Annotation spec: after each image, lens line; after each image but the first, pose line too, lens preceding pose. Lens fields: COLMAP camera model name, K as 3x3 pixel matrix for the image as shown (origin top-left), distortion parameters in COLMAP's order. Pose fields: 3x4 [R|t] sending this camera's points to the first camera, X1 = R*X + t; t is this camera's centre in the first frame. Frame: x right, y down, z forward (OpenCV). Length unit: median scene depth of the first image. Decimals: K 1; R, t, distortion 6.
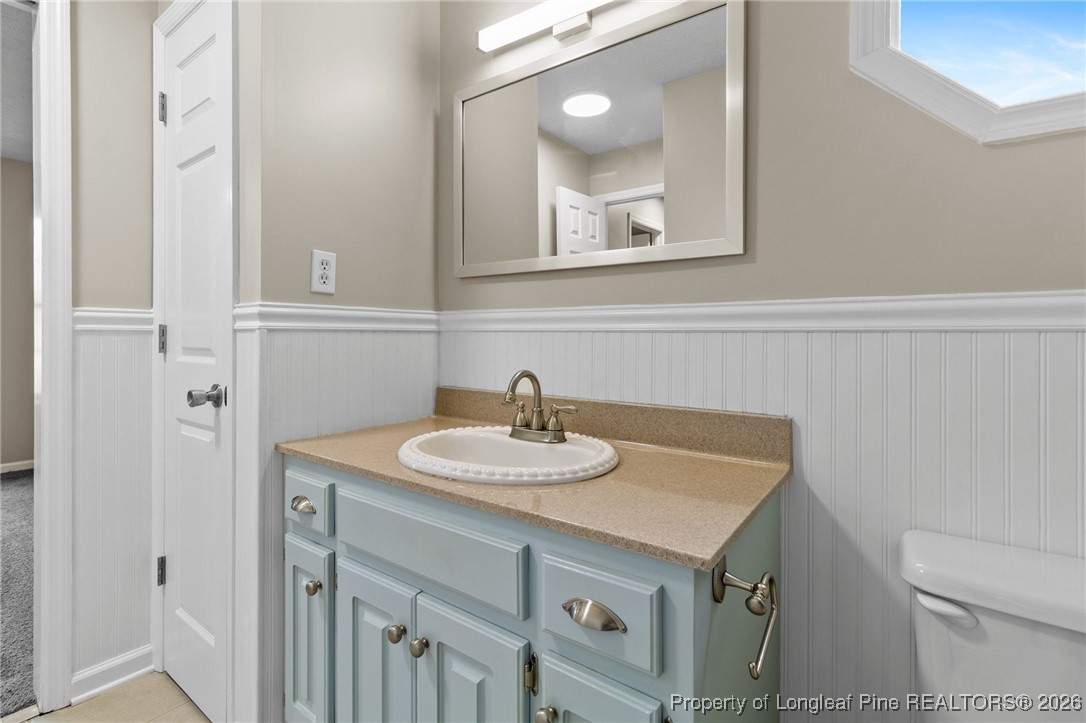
lens RADIAL K [[494.3, 0, 556.9], [0, 494.3, 339.7], [0, 0, 1]] dist [0.001757, 0.000226]
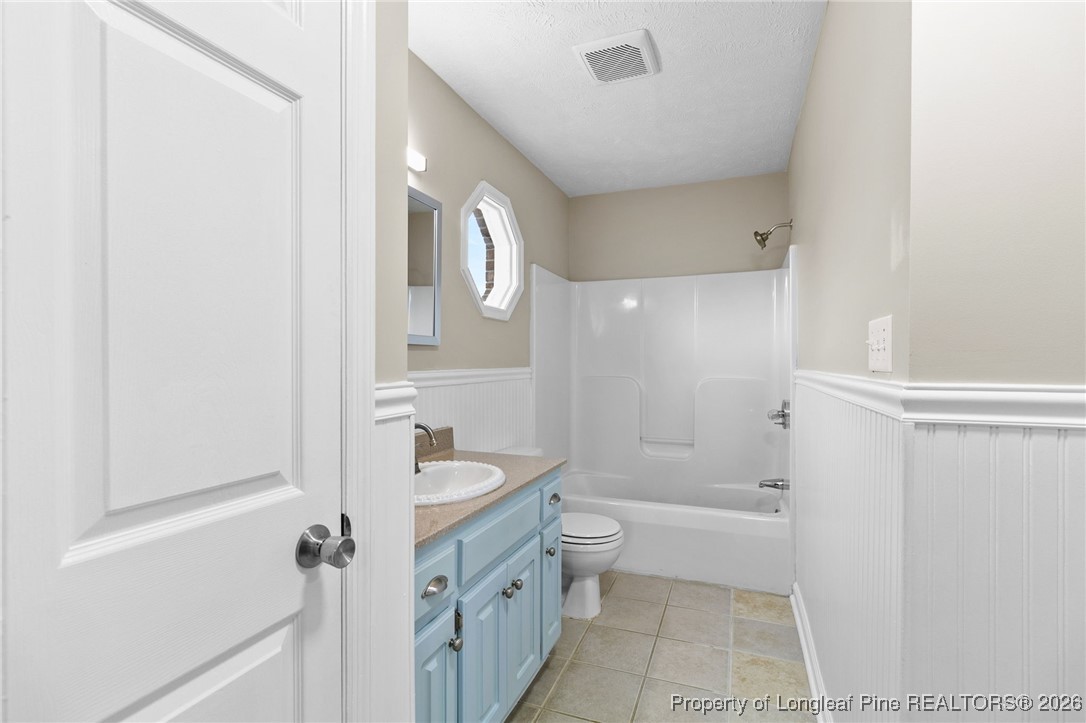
lens RADIAL K [[505.9, 0, 543.0], [0, 505.9, 361.5], [0, 0, 1]] dist [-0.000127, -0.000171]
pose [[-0.233549, -0.003971, 0.972337, -1.622591], [0.000209, 0.999991, 0.004134, -0.124037], [-0.972345, 0.001169, -0.233546, 1.082262]]
